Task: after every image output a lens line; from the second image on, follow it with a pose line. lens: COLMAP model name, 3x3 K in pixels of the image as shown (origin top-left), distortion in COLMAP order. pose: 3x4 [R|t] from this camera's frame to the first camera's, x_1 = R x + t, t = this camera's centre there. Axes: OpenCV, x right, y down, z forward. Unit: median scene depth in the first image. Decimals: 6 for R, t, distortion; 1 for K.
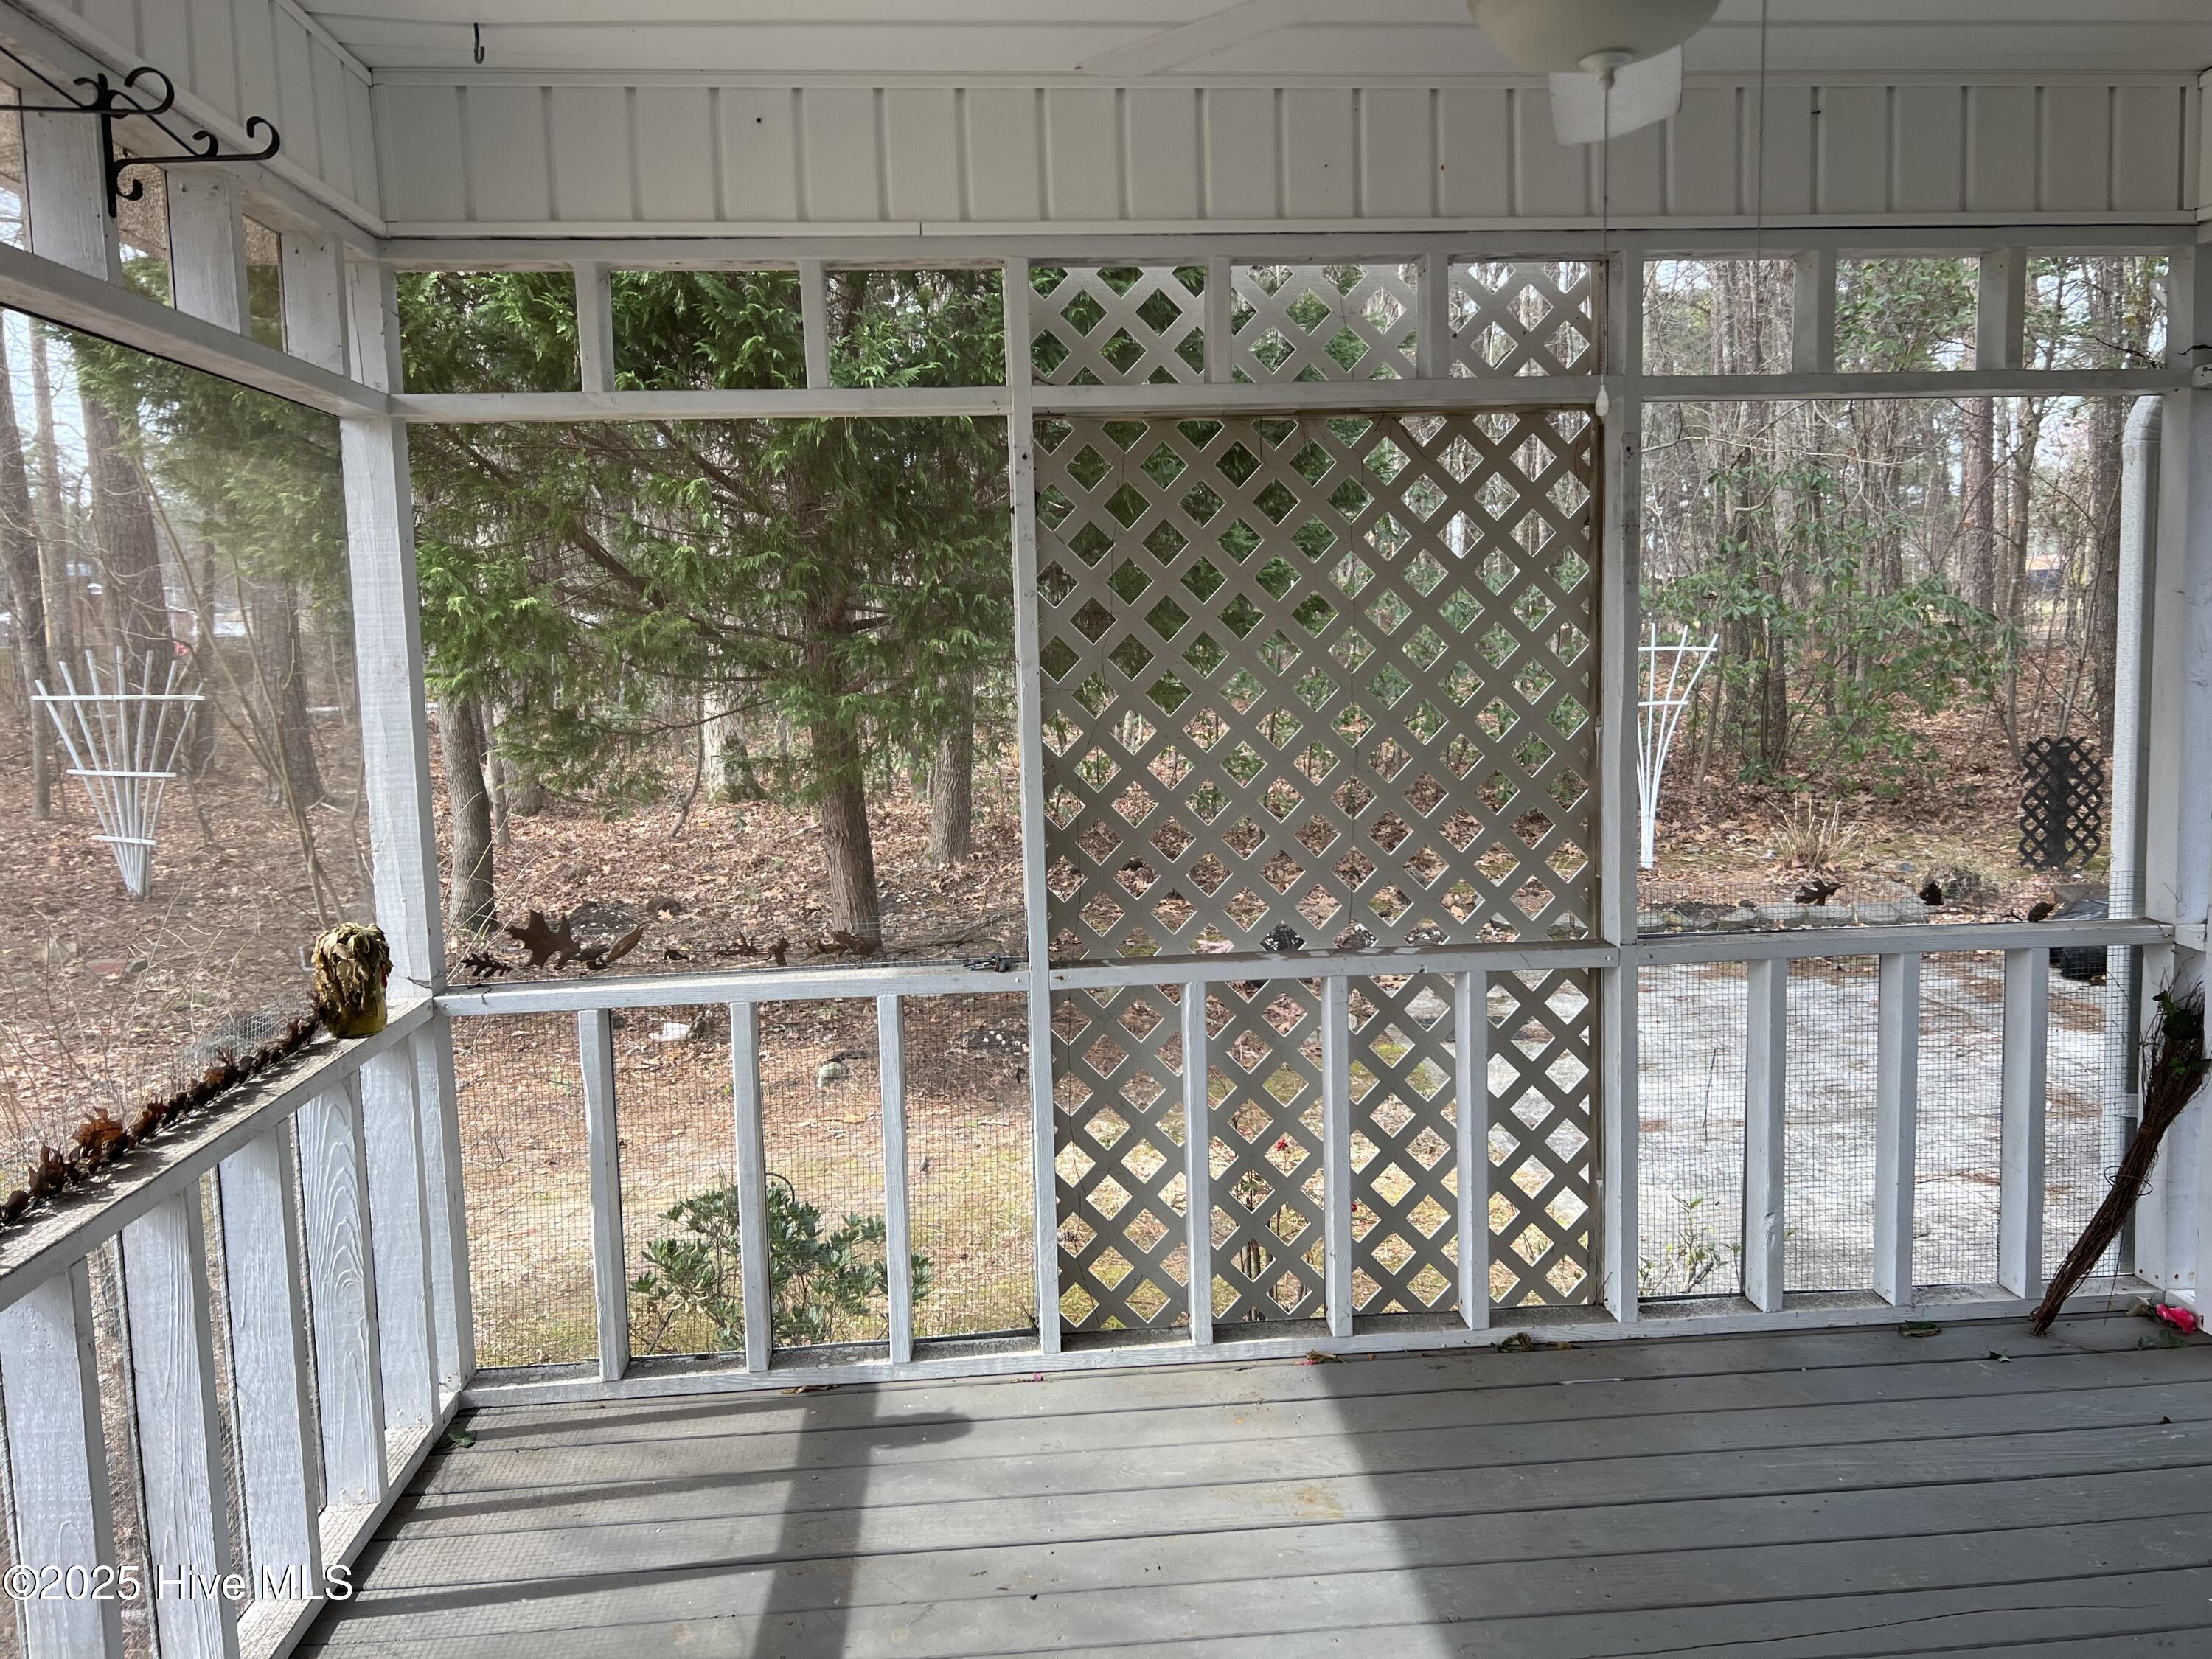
lens RADIAL K [[1681.7, 0, 1104.6], [0, 1681.7, 839.5], [0, 0, 1]] dist [0.053226, -0.026737]
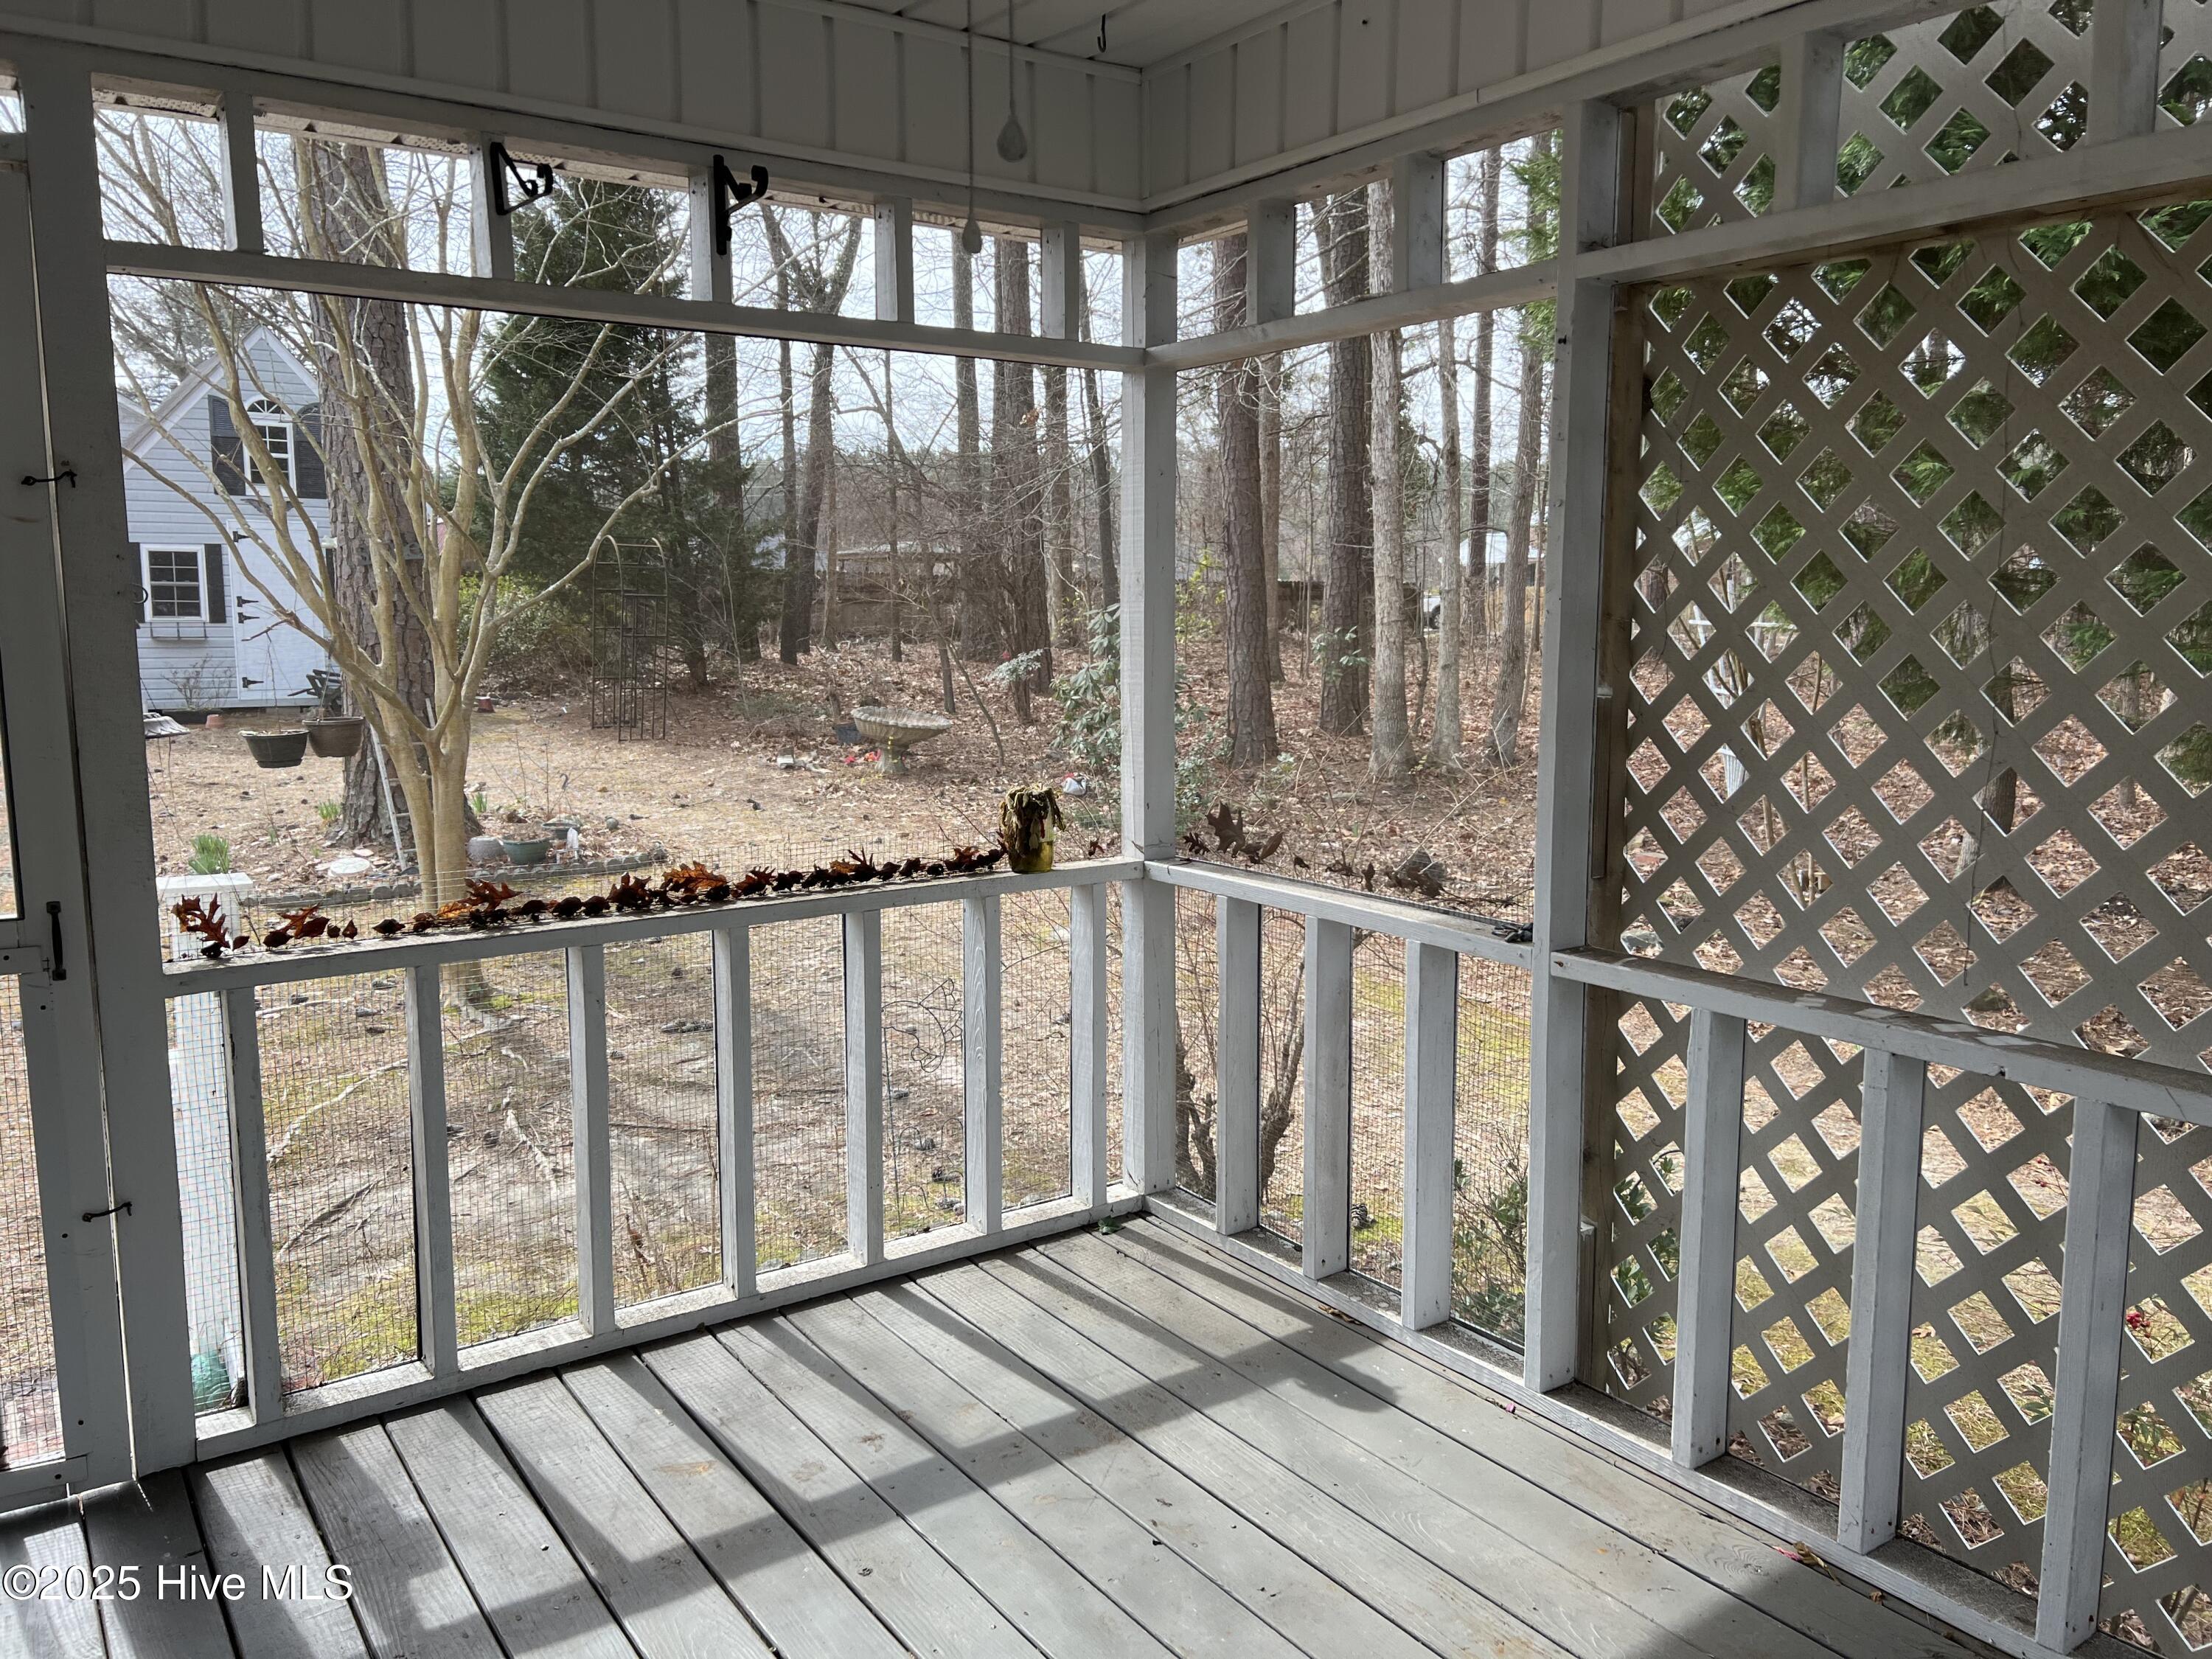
lens RADIAL K [[1681.7, 0, 1104.6], [0, 1681.7, 839.5], [0, 0, 1]] dist [0.053226, -0.026737]
pose [[0.507684, 0.152813, -0.847883, 0.583343], [-0.114823, 0.987366, 0.109200, -0.047021], [0.853858, 0.041918, 0.518816, 0.368435]]
